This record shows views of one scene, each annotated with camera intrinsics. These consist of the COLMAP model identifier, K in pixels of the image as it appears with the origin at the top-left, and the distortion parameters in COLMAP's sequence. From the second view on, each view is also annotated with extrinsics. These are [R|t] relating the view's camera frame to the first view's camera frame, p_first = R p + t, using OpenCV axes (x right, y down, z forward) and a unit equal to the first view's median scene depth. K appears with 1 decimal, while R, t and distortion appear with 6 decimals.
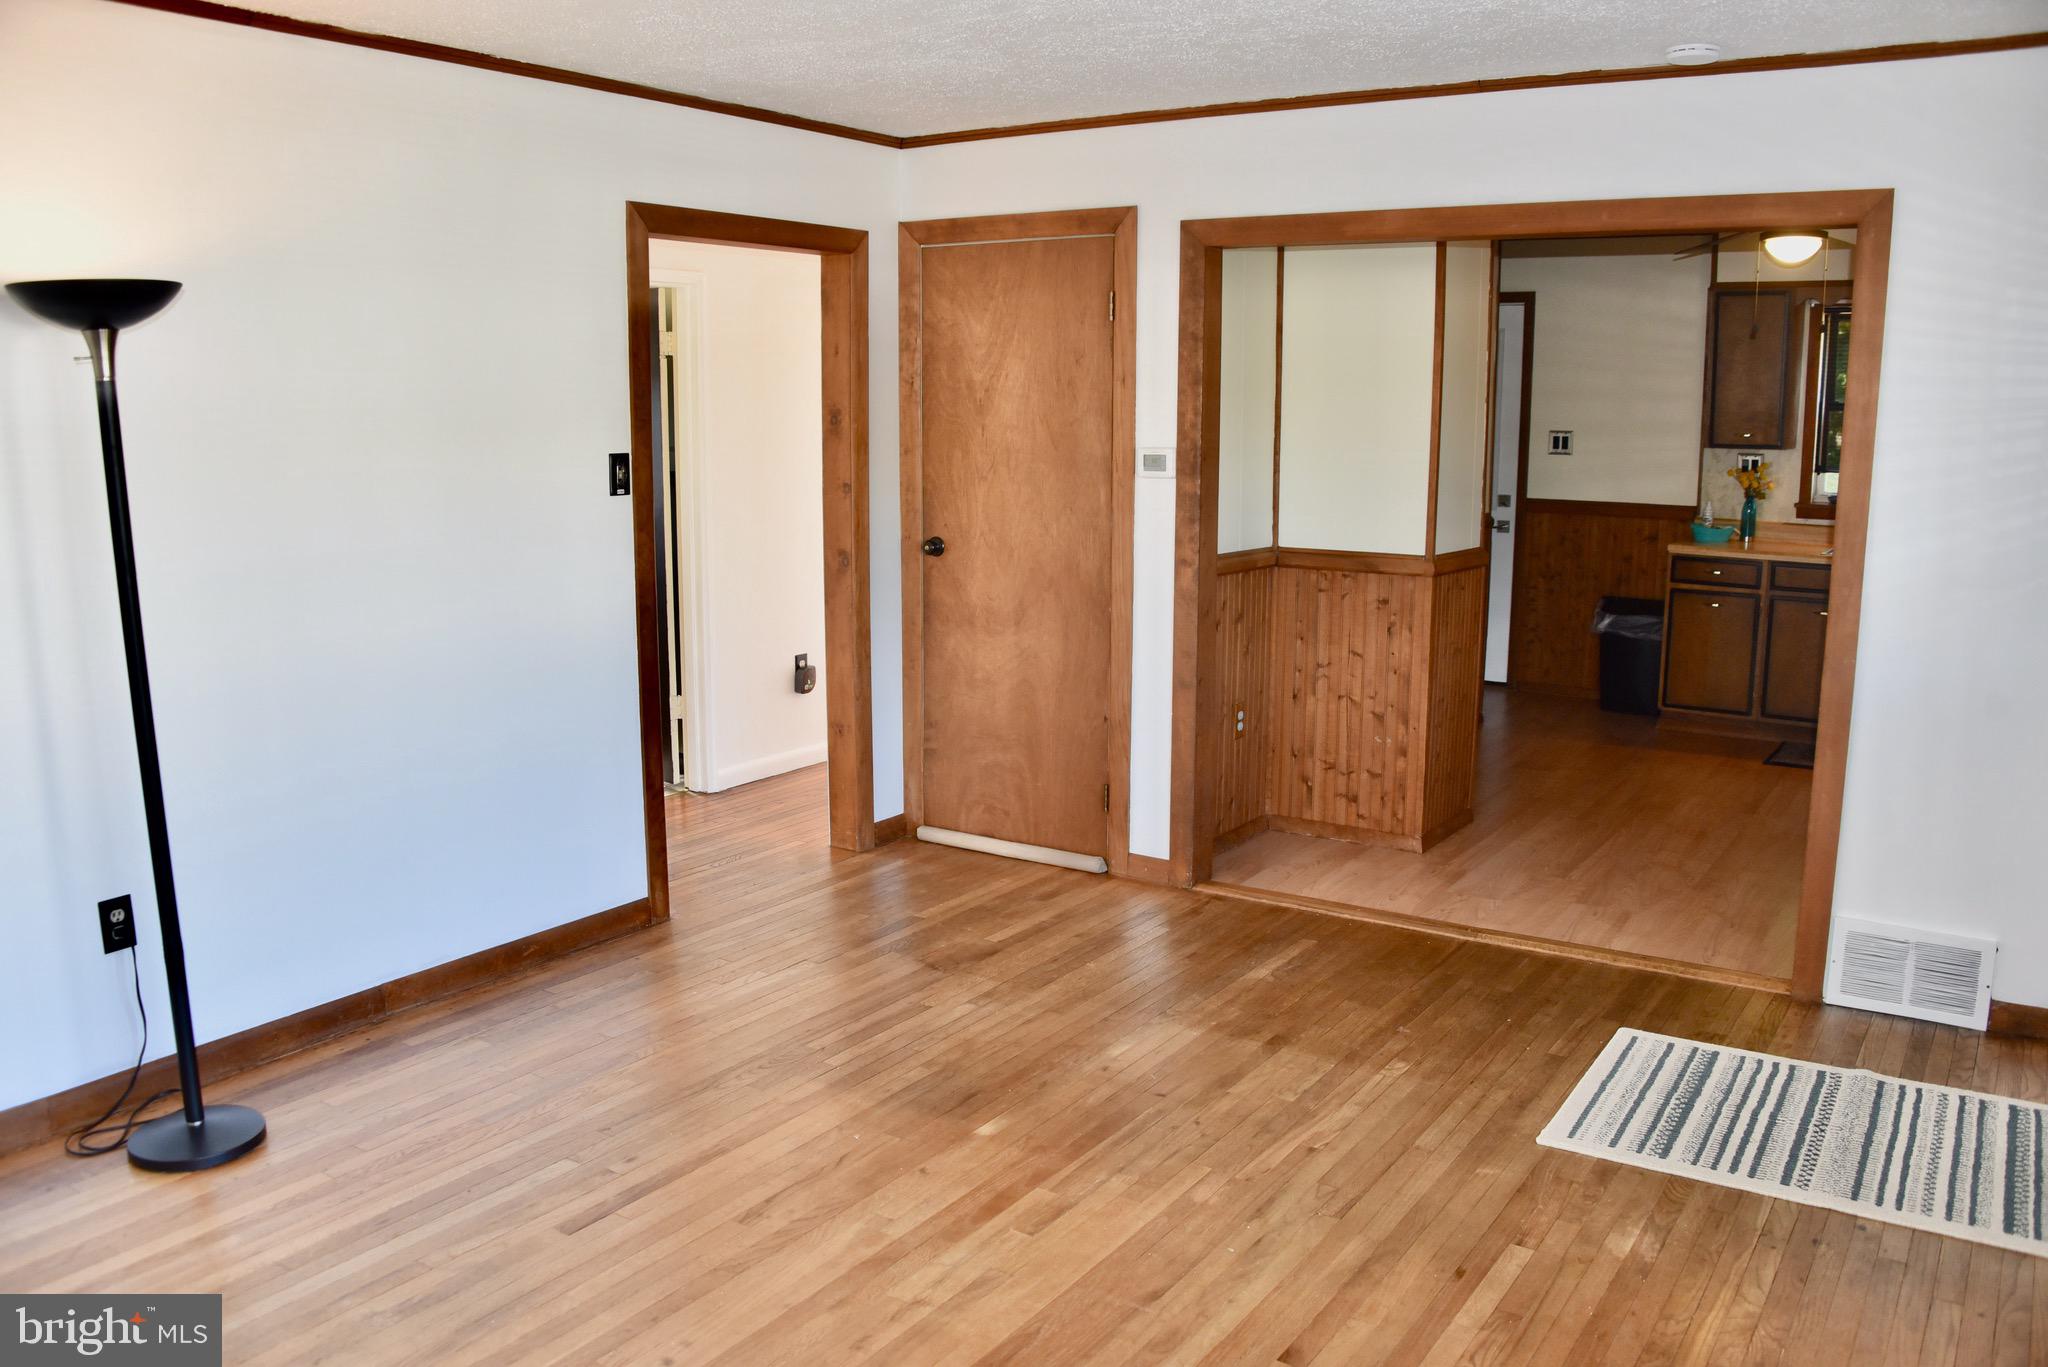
lens RADIAL K [[1634.5, 0, 1021.5], [0, 1634.5, 701.7], [0, 0, 1]] dist [-0.136693, 0.067092]
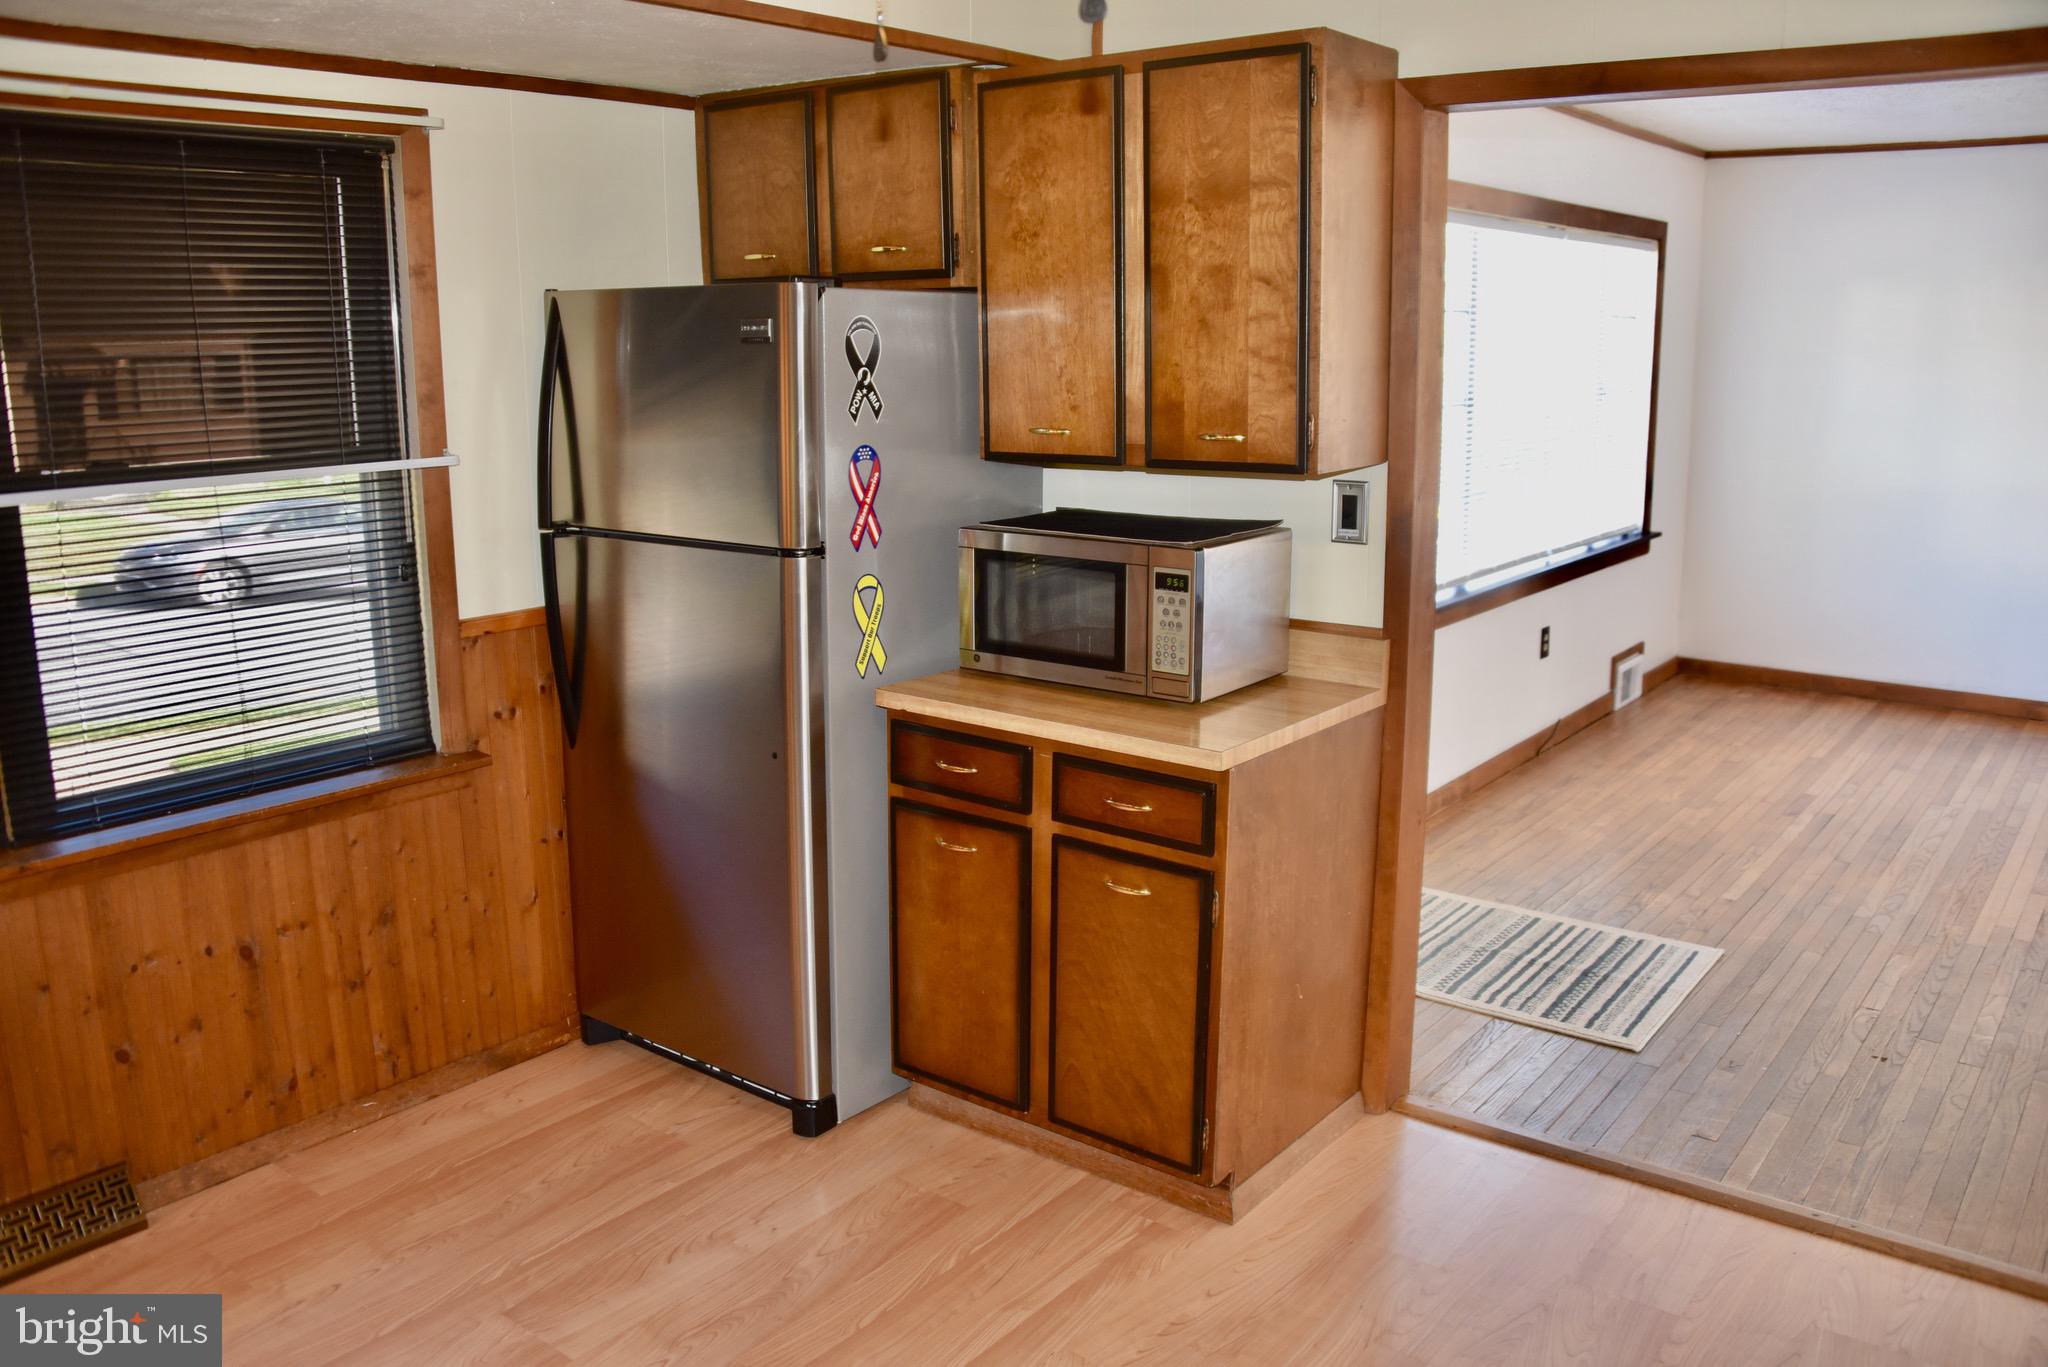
lens RADIAL K [[1634.5, 0, 1020.5], [0, 1634.5, 687.6], [0, 0, 1]] dist [-0.136693, 0.067092]
pose [[-0.997118, -0.017578, 0.073805, 0.675479], [0.012527, 0.921294, 0.388666, -0.349330], [-0.074828, 0.388470, -0.918418, 1.814806]]
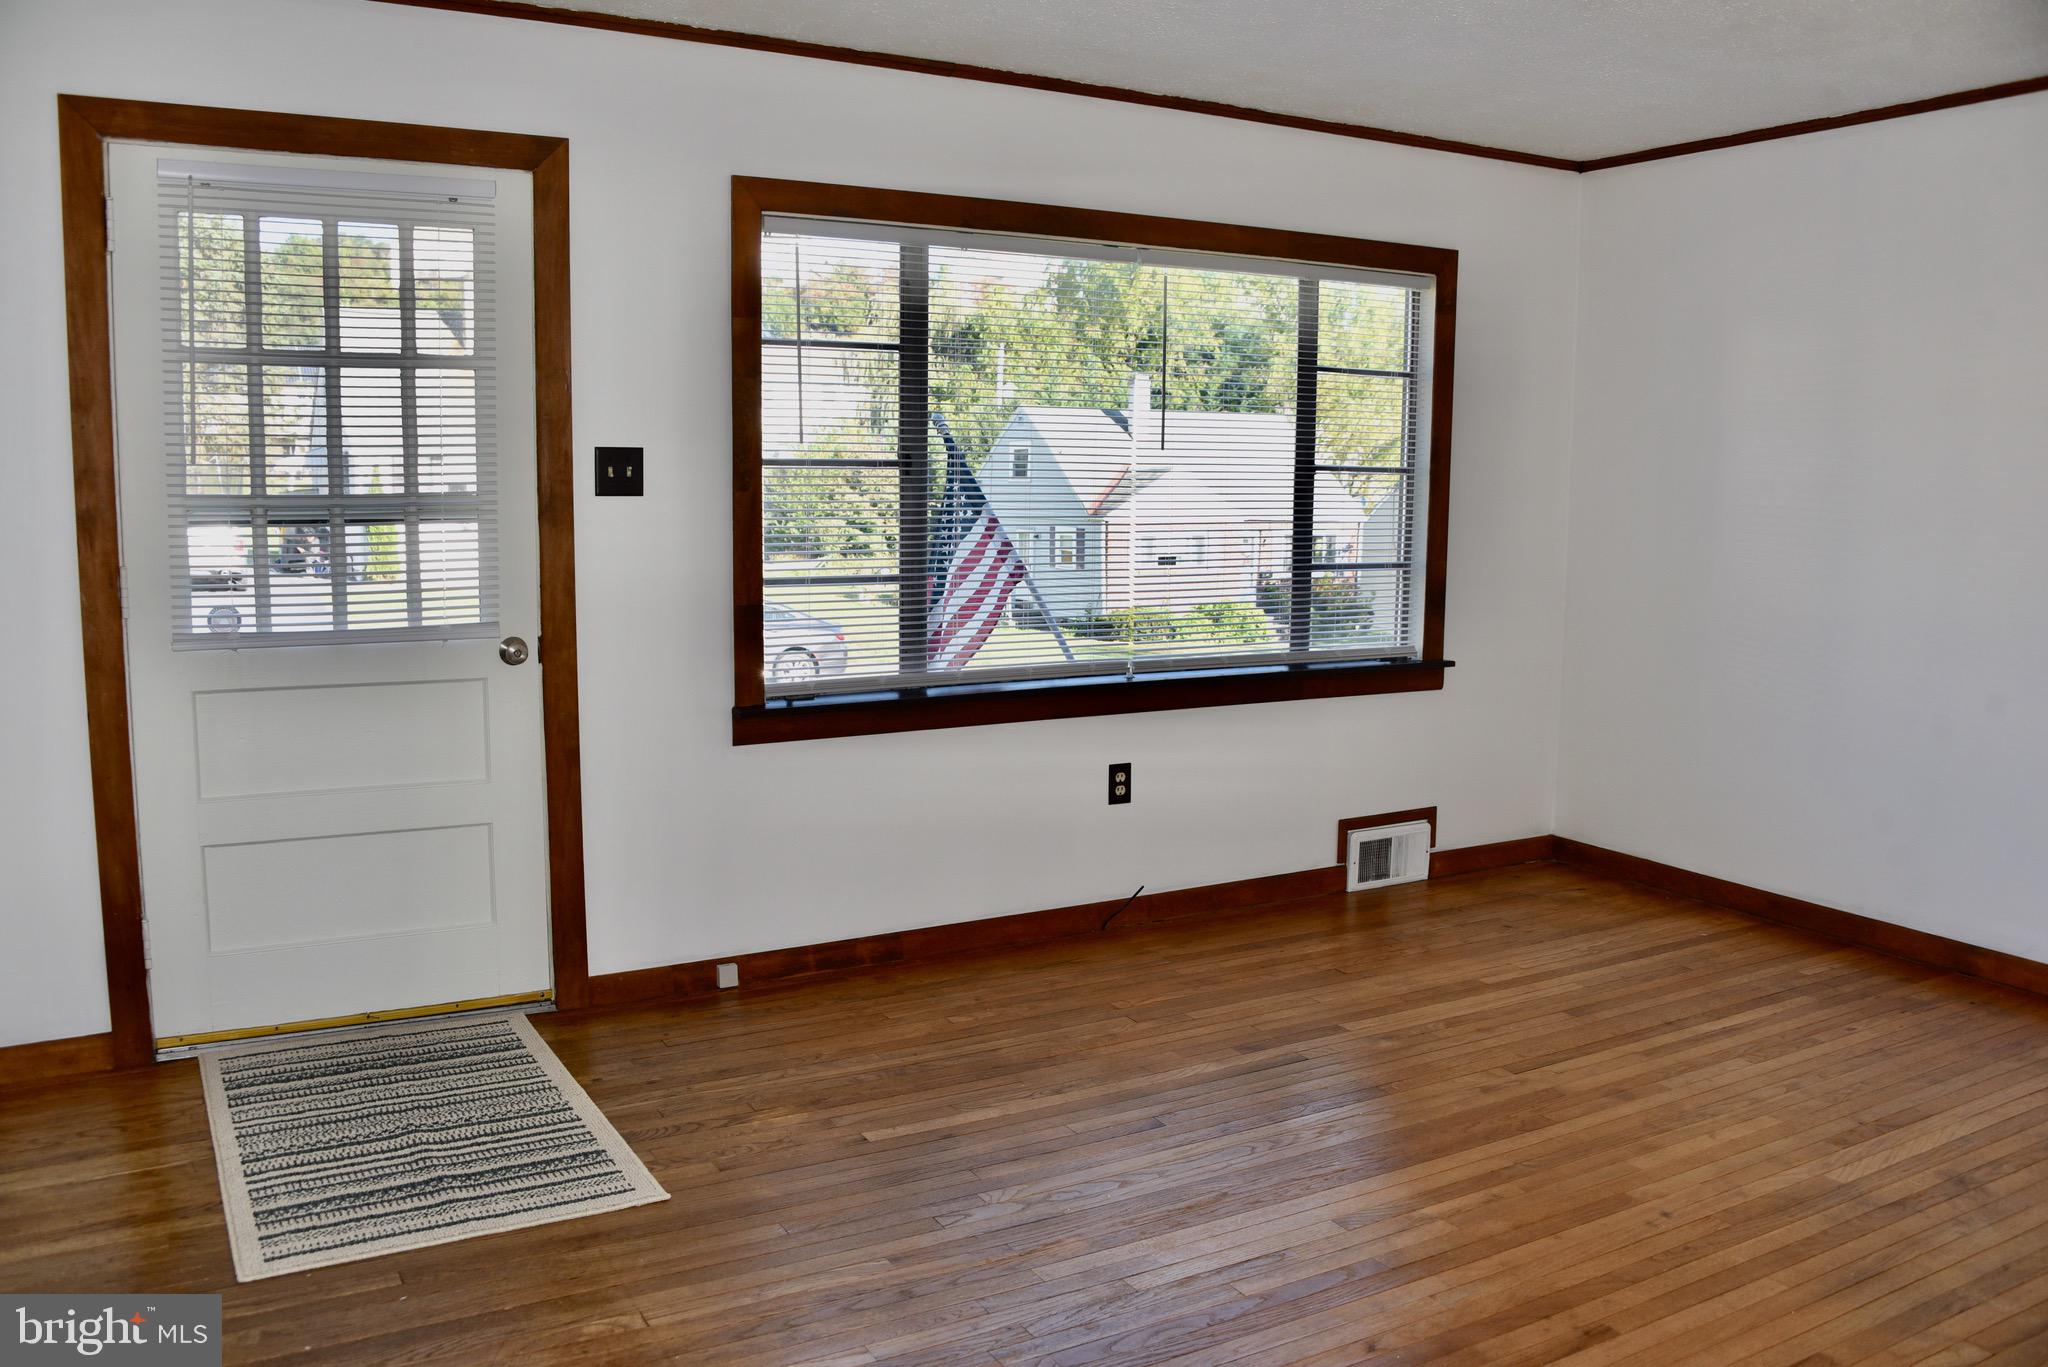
lens RADIAL K [[1634.5, 0, 1011.8], [0, 1634.5, 682.9], [0, 0, 1]] dist [-0.136693, 0.067092]
pose [[-0.889635, -0.072969, 0.450805, -0.191158], [0.068905, 0.954402, 0.290463, -0.204628], [-0.451444, 0.289469, -0.844042, 1.360113]]
